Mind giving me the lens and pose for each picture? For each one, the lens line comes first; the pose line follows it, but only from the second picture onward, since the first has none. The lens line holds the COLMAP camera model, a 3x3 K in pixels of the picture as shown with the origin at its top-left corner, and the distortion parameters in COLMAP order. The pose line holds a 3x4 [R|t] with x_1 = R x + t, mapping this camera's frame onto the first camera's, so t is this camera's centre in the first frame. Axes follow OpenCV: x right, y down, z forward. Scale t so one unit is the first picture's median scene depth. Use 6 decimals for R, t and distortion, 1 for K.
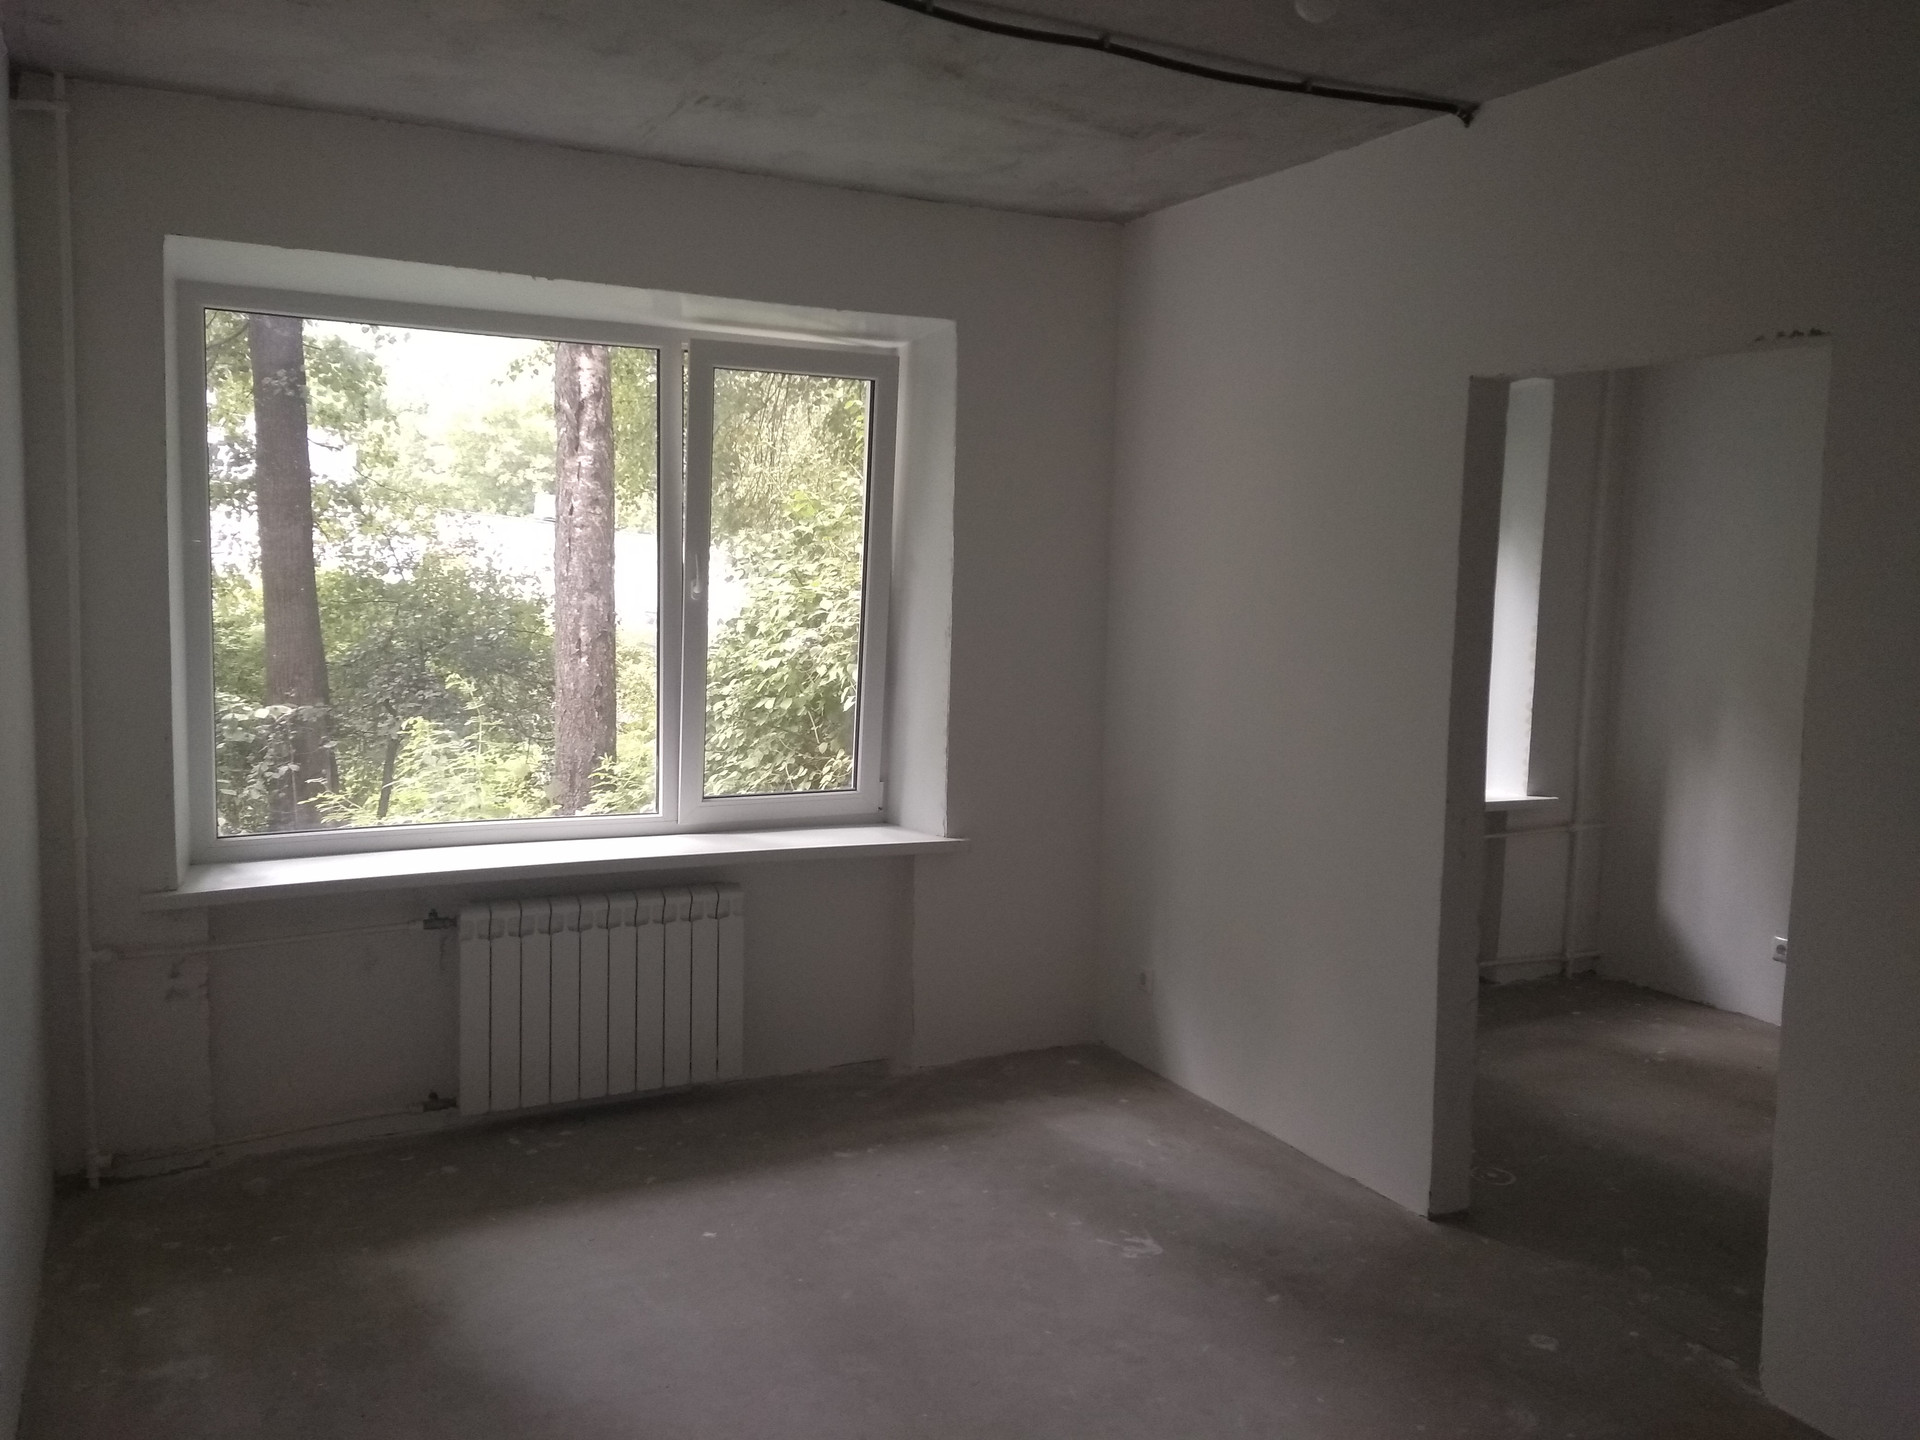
lens RADIAL K [[1571.0, 0, 972.9], [0, 1571.0, 705.6], [0, 0, 1]] dist [0.096880, -0.145372]
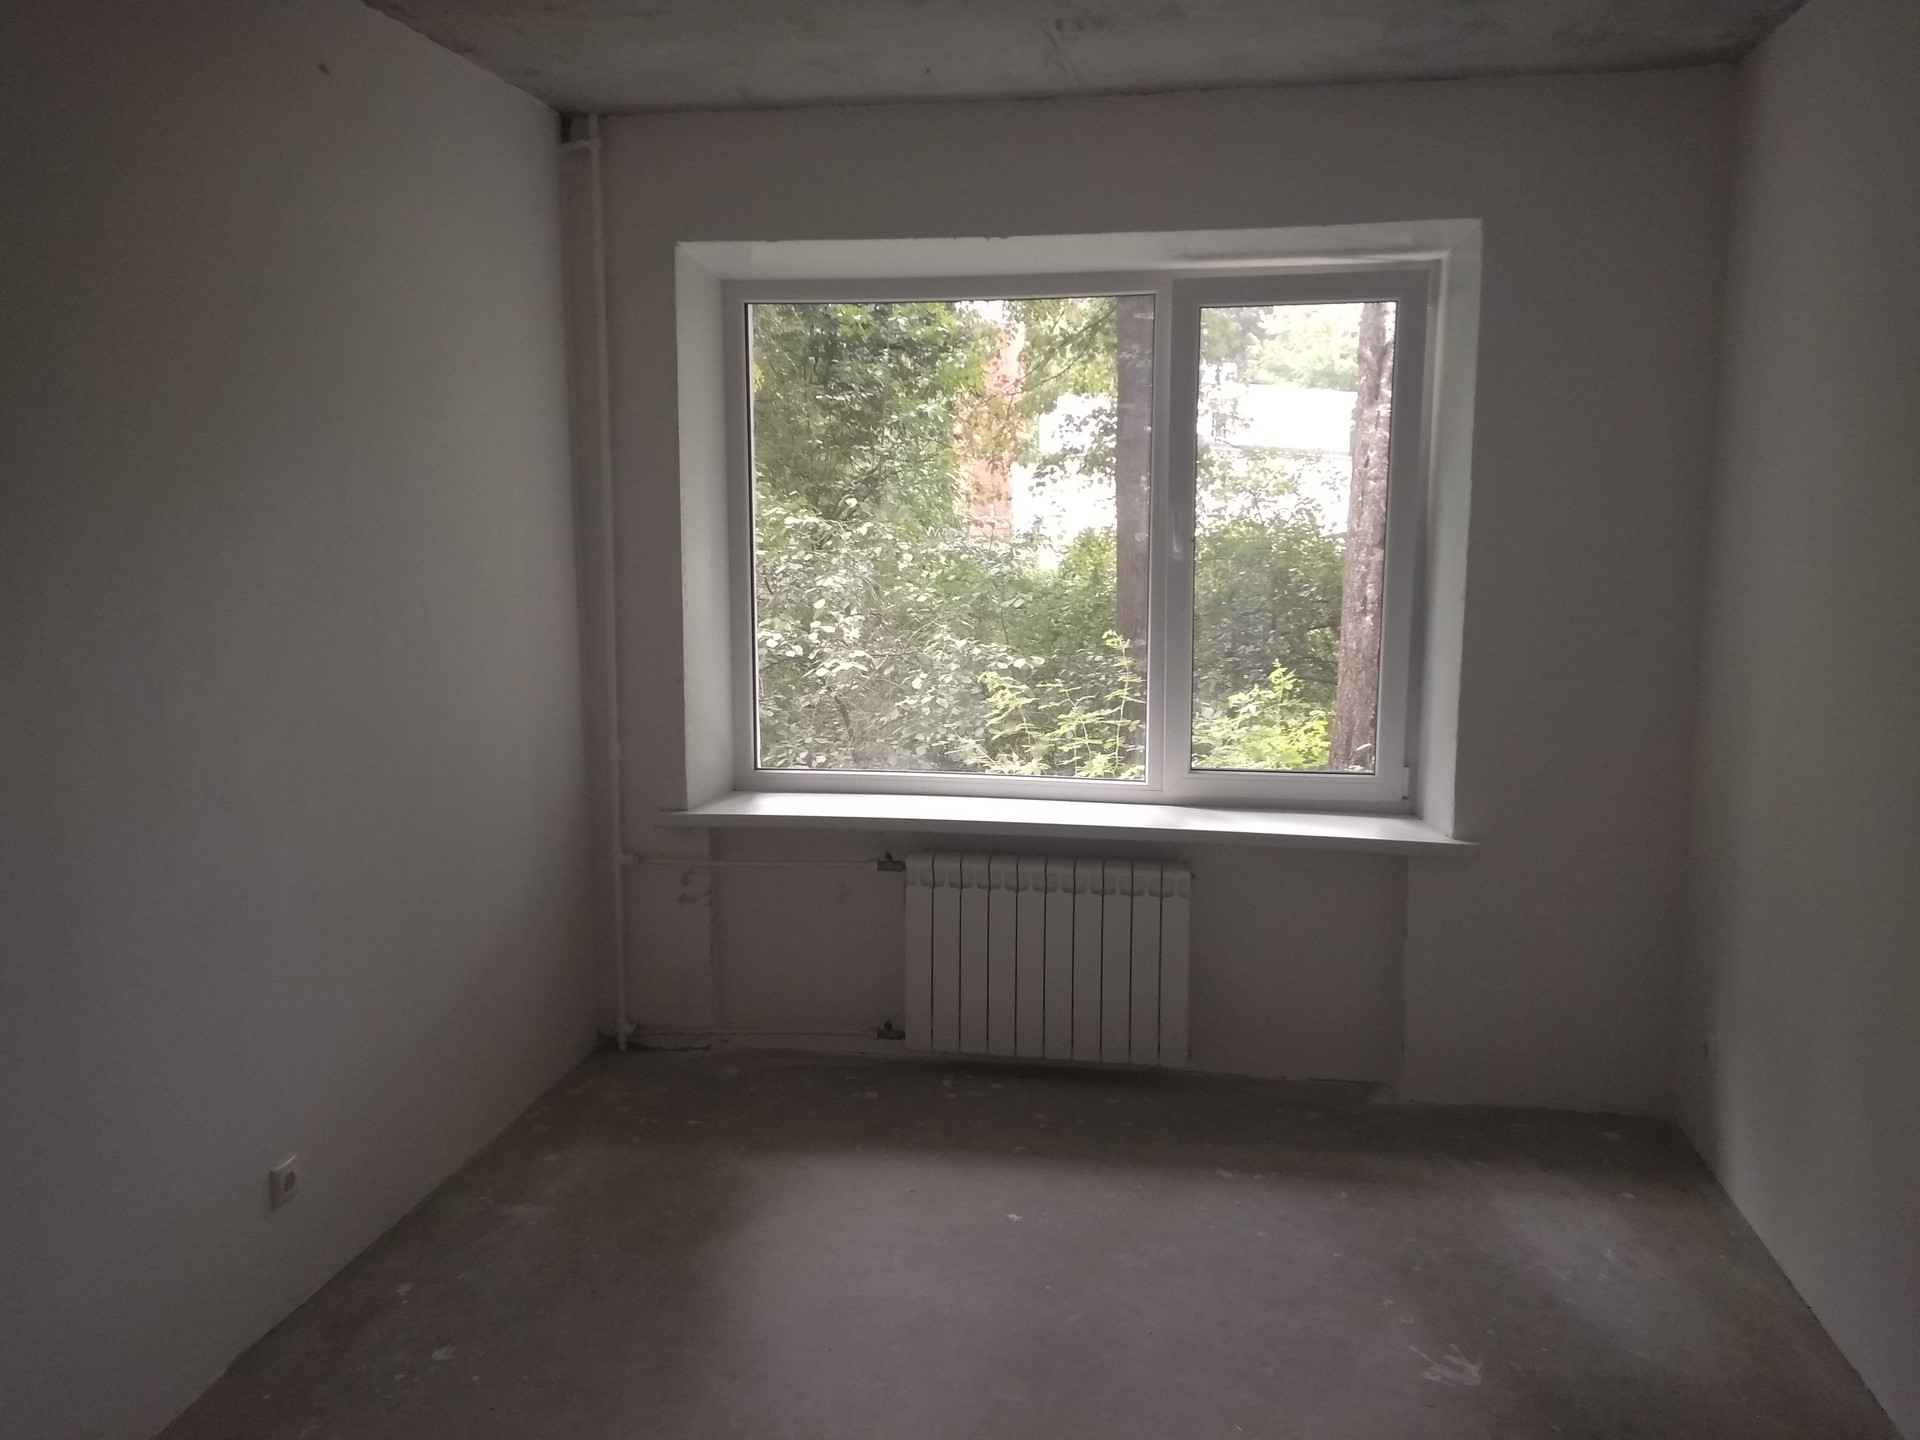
lens RADIAL K [[1571.0, 0, 948.5], [0, 1571.0, 710.4], [0, 0, 1]] dist [0.096880, -0.145372]
pose [[0.792259, 0.053690, -0.607818, 0.343451], [-0.039198, 0.998542, 0.037112, -0.007384], [0.608924, -0.005577, 0.793209, 0.196885]]
